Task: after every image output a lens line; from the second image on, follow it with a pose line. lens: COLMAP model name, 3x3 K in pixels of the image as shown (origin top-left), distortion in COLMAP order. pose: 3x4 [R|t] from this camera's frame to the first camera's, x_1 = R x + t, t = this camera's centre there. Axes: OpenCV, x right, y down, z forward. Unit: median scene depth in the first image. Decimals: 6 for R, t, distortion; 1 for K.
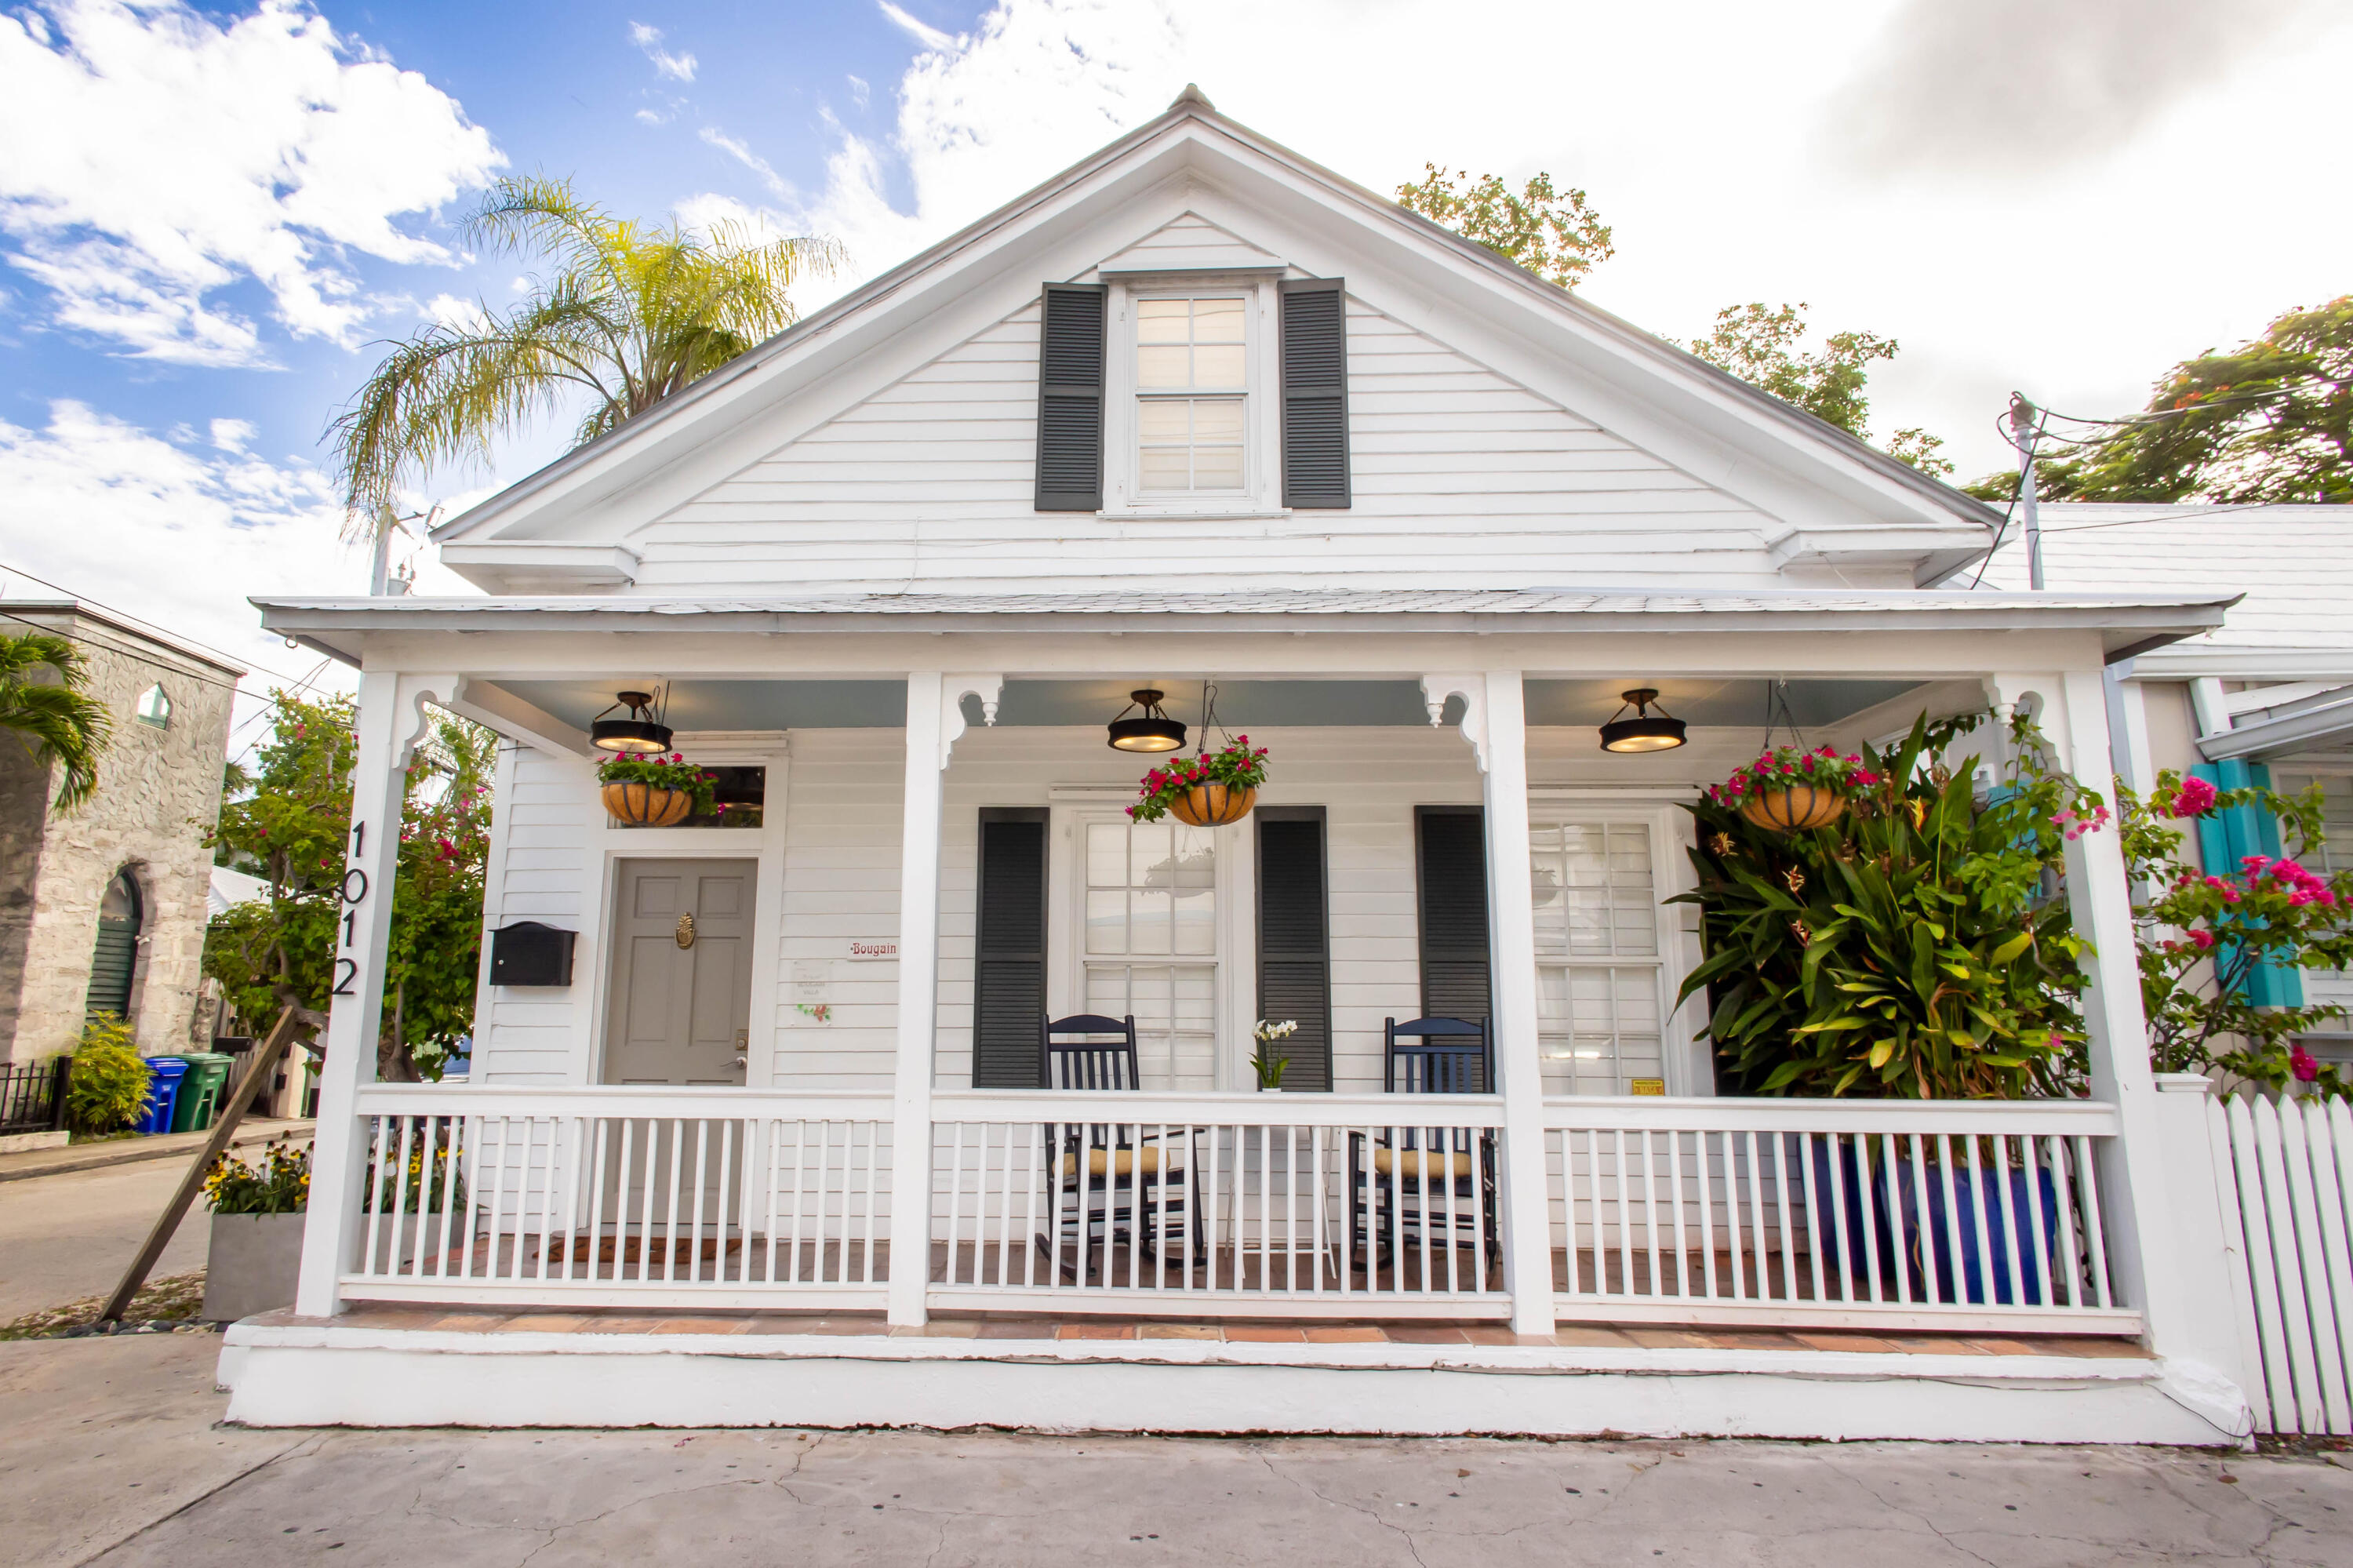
lens RADIAL K [[1262.1, 0, 1170.8], [0, 1262.1, 821.9], [0, 0, 1]] dist [0.006864, 0.000890]
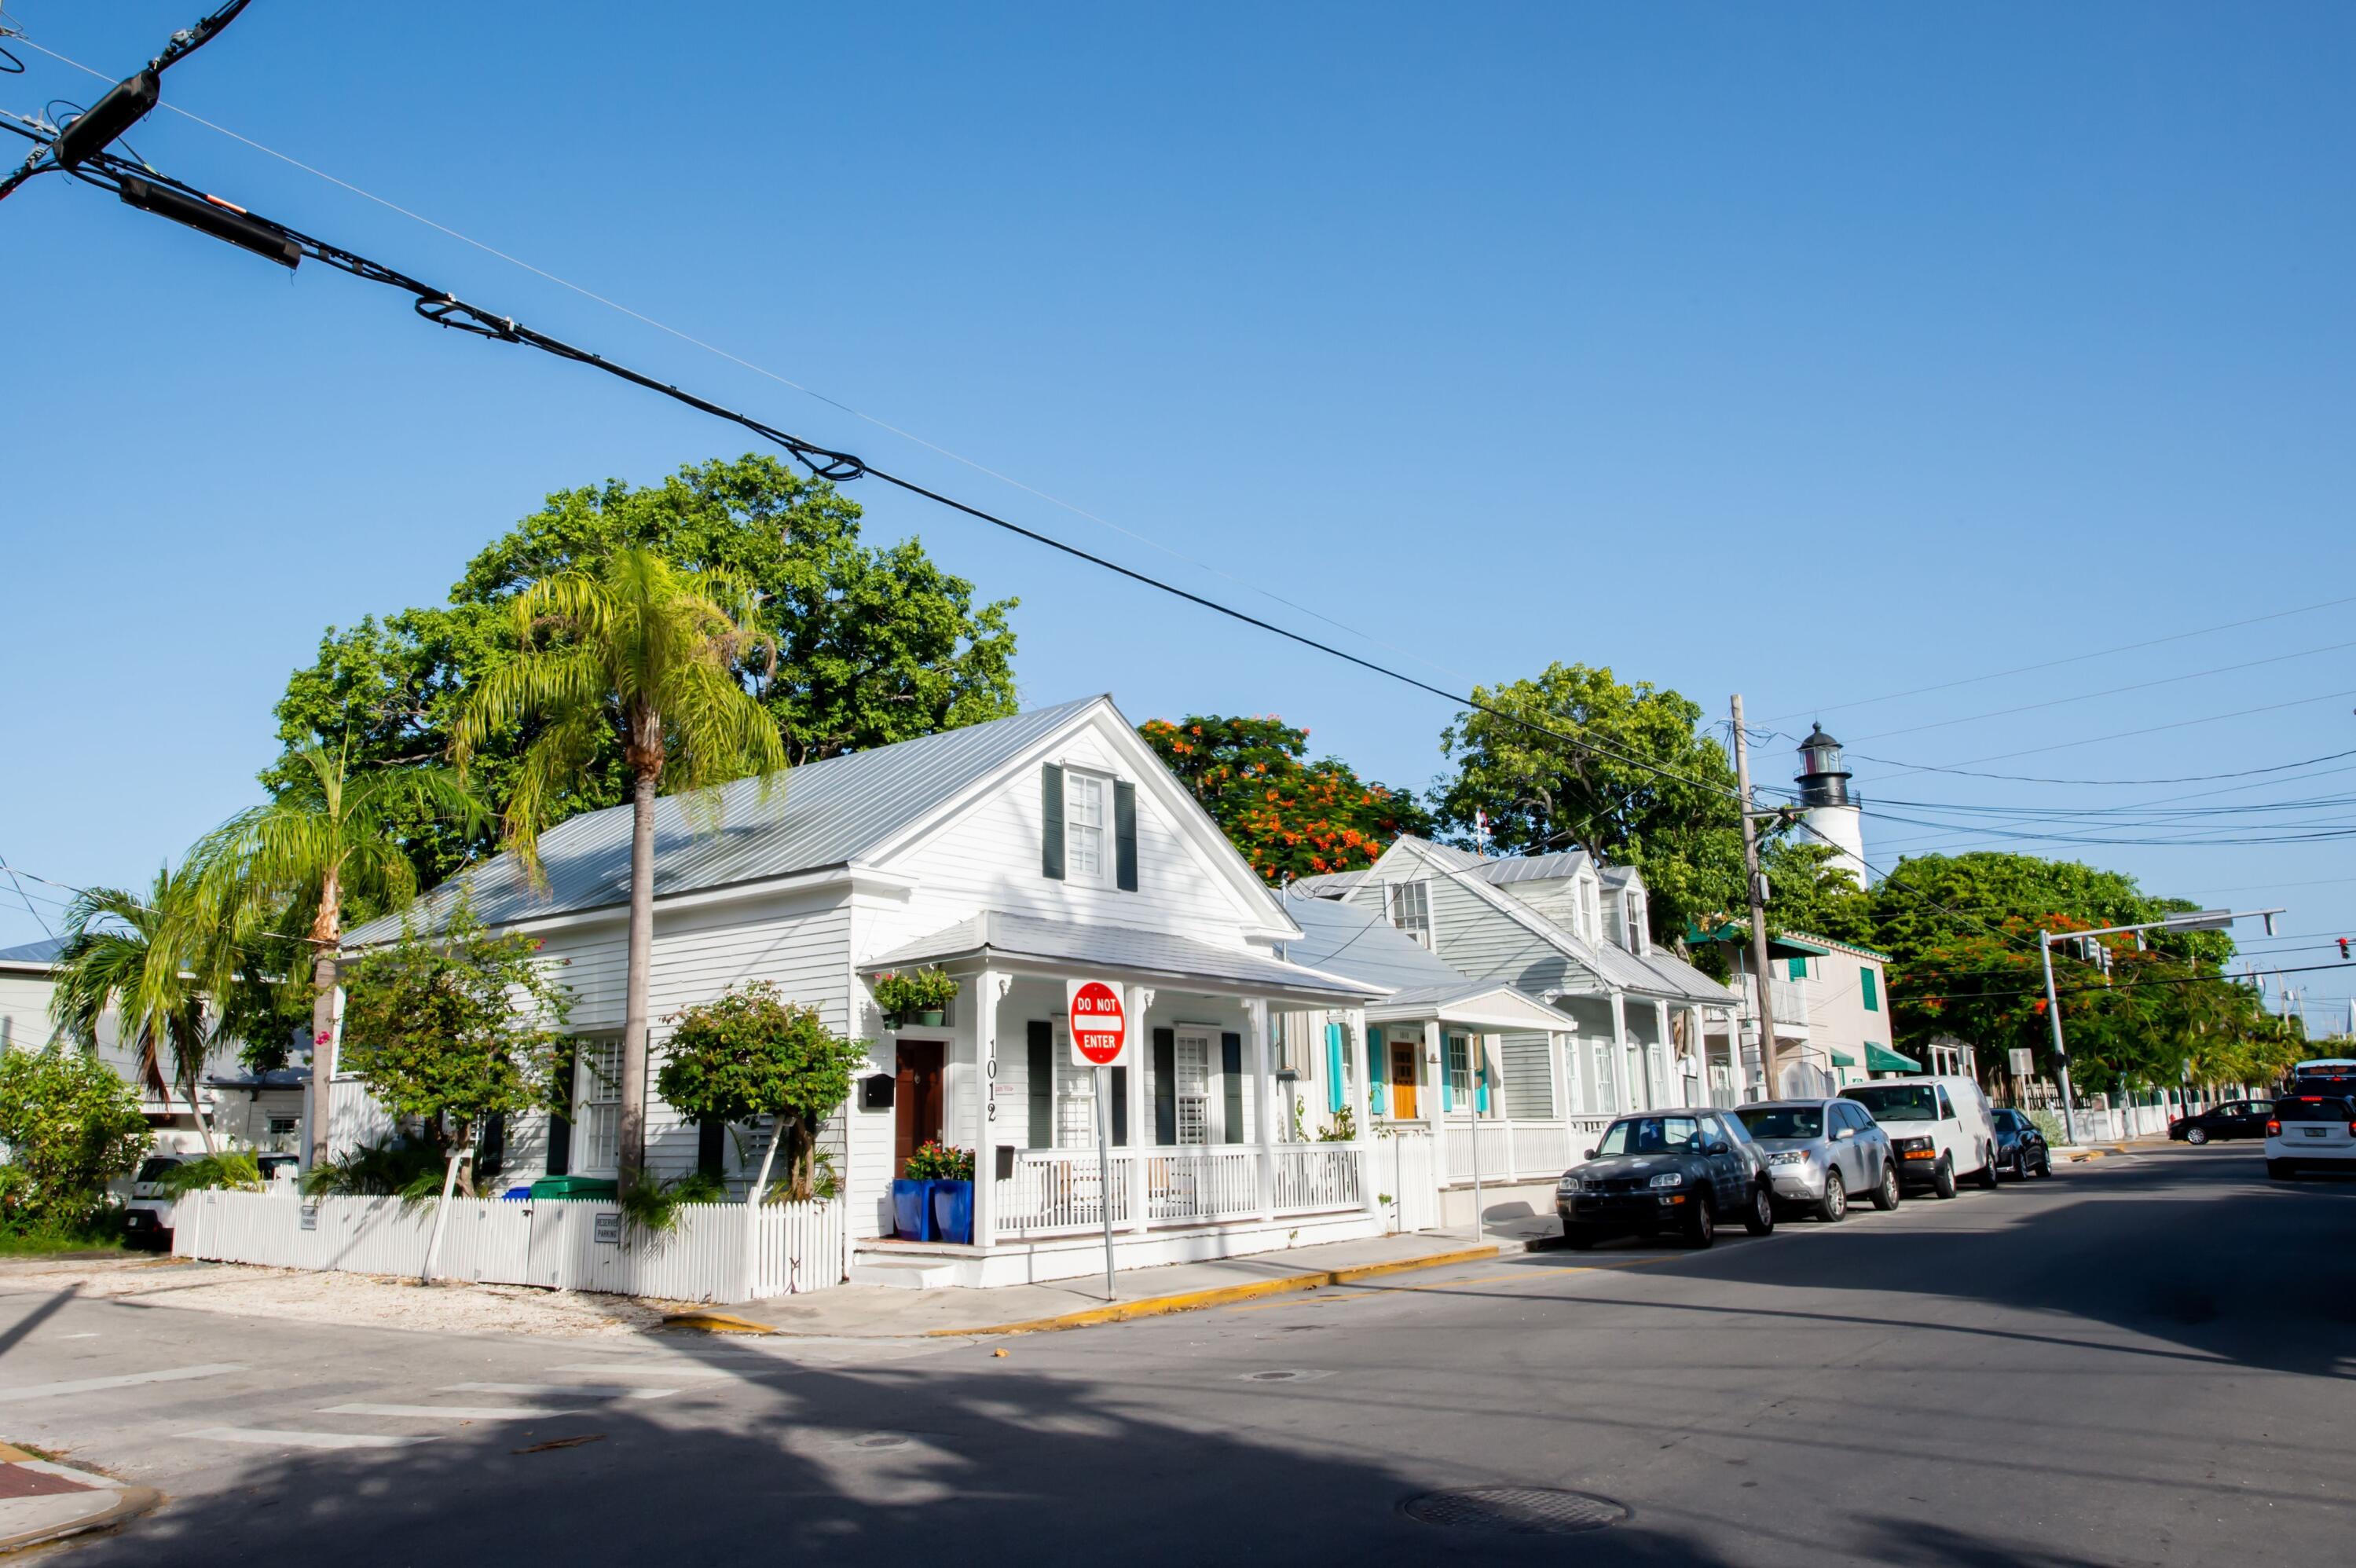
lens RADIAL K [[1564.9, 0, 1178.0], [0, 1564.9, 784.0], [0, 0, 1]] dist [-0.000362, -0.000271]
pose [[0.579153, 0.159110, 0.799541, -2.751663], [-0.098798, 0.987238, -0.124897, -0.129100], [-0.809210, -0.006659, 0.587482, -0.921642]]
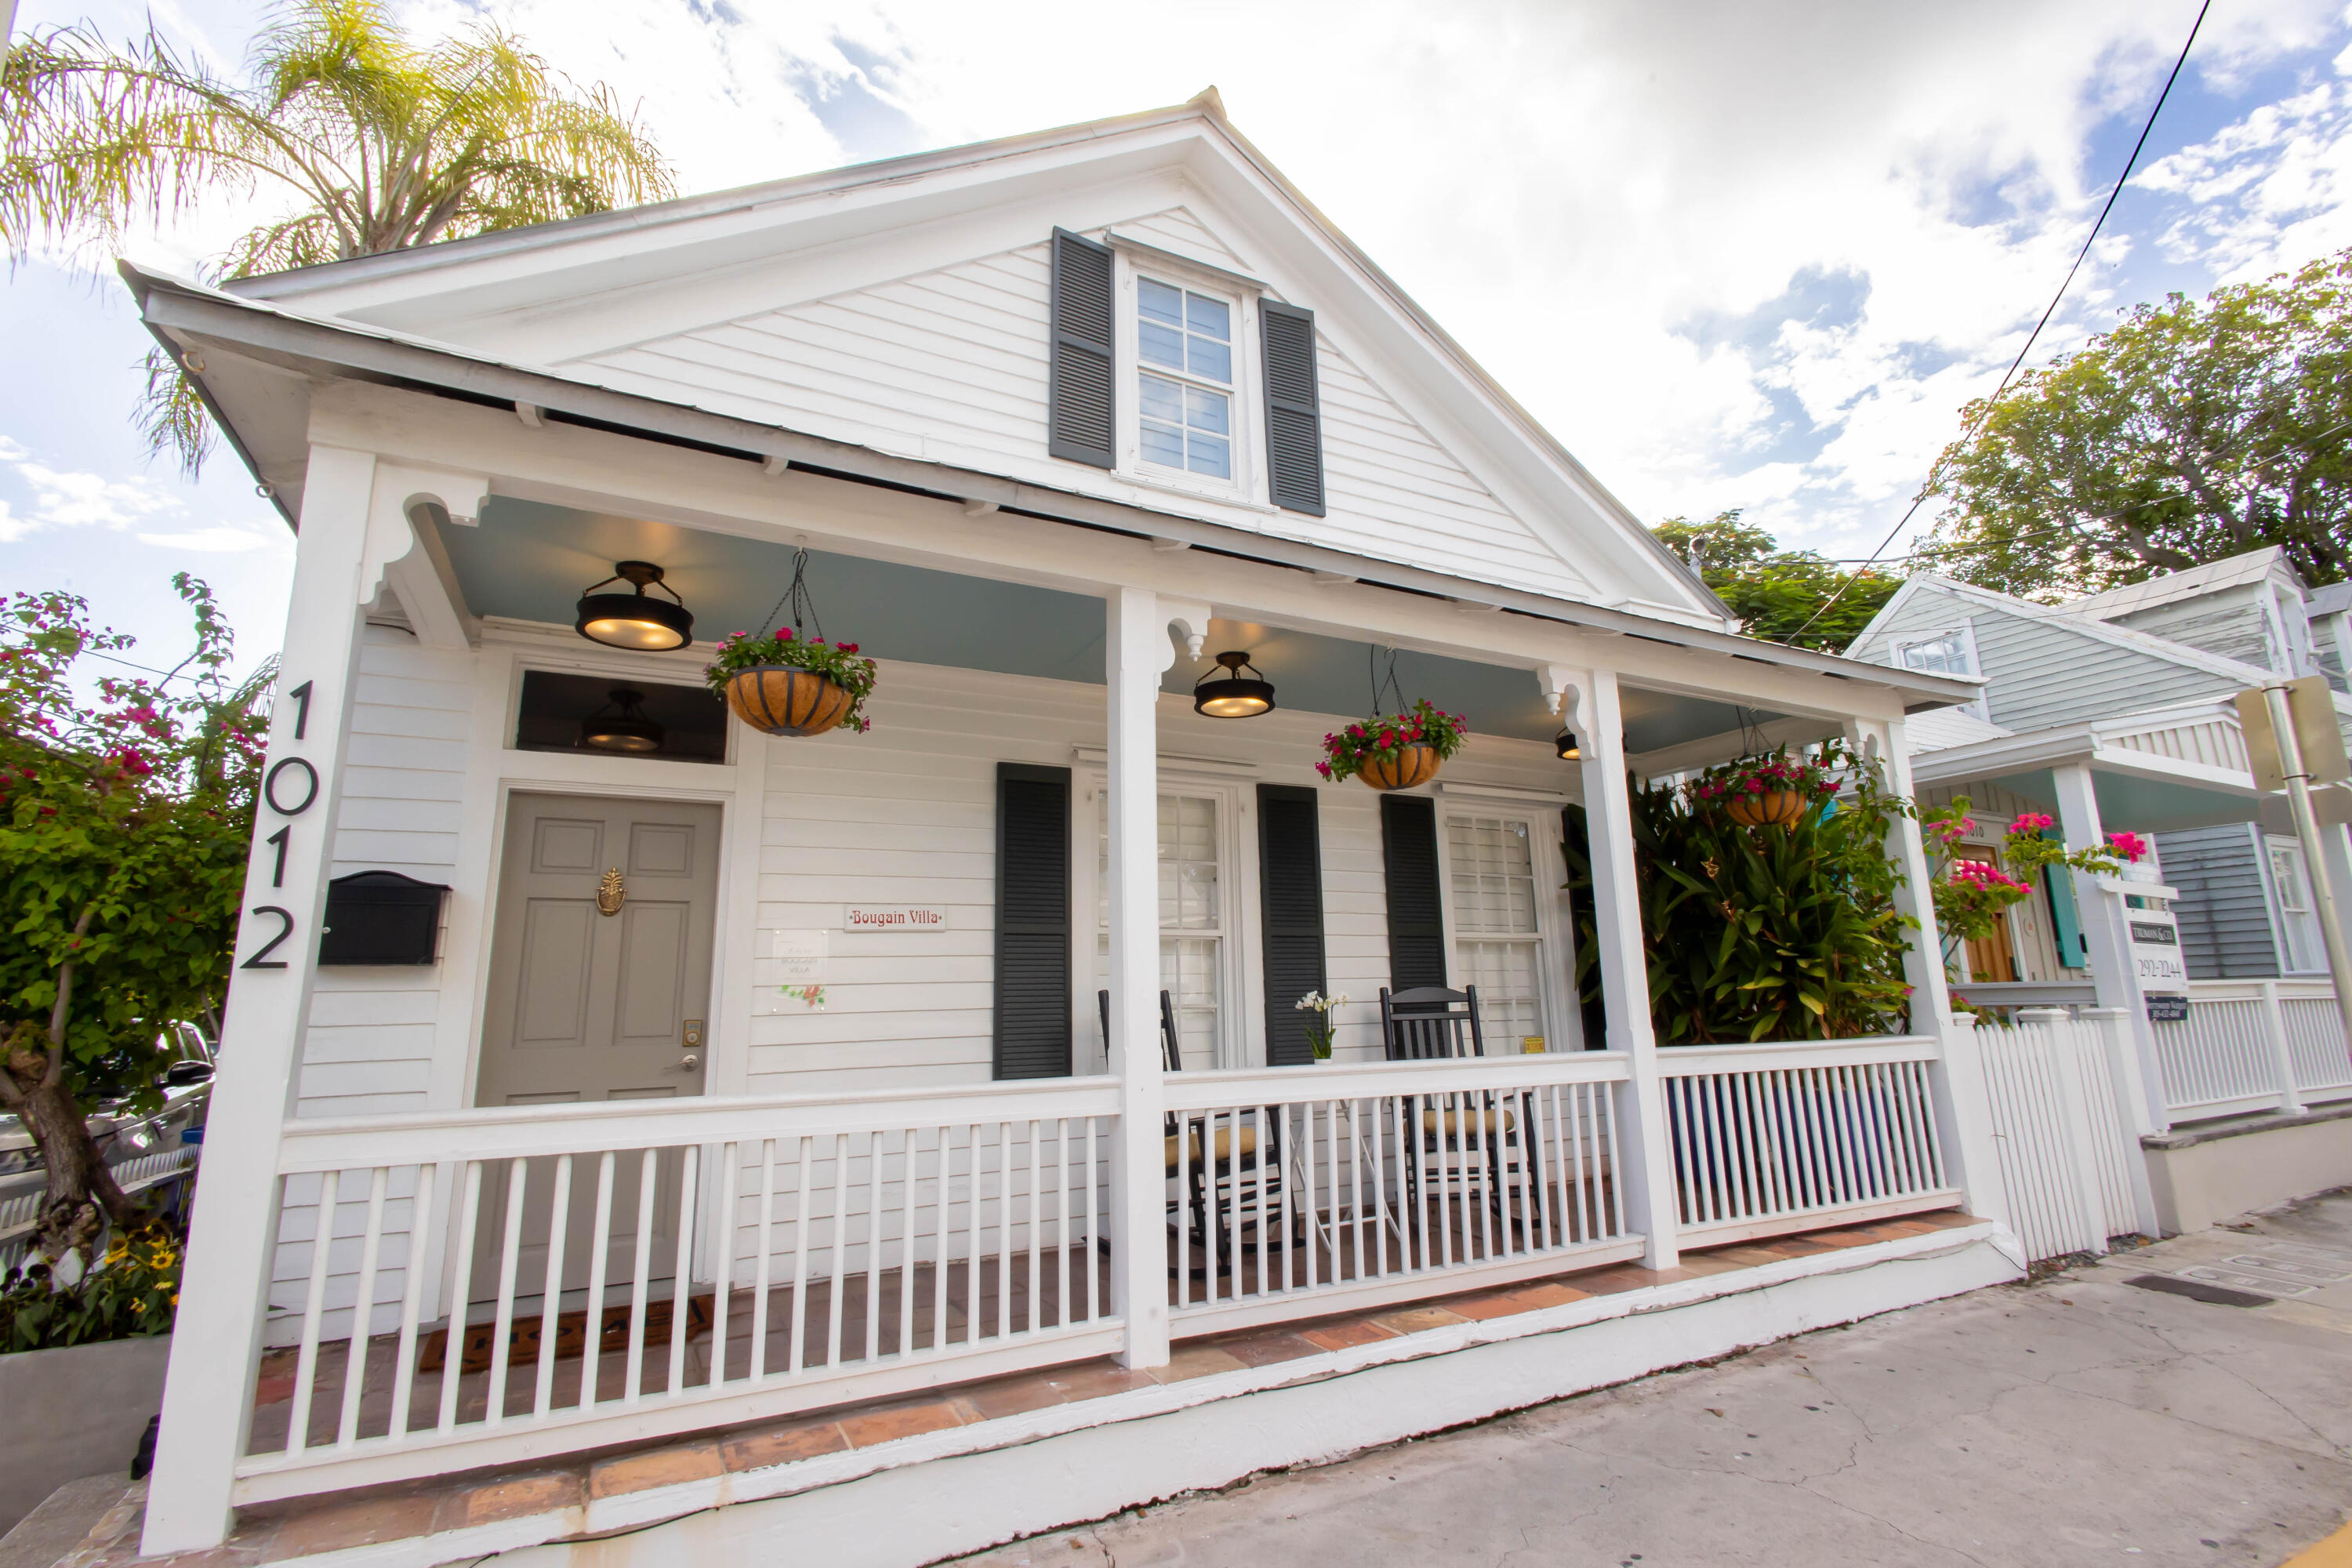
lens RADIAL K [[1068.2, 0, 1172.8], [0, 1068.2, 791.7], [0, 0, 1]] dist [0.011315, -0.001199]
pose [[0.873414, 0.071159, 0.481751, -0.526736], [-0.046743, 0.996949, -0.062514, 0.066214], [-0.484730, 0.032082, 0.874075, 0.354539]]
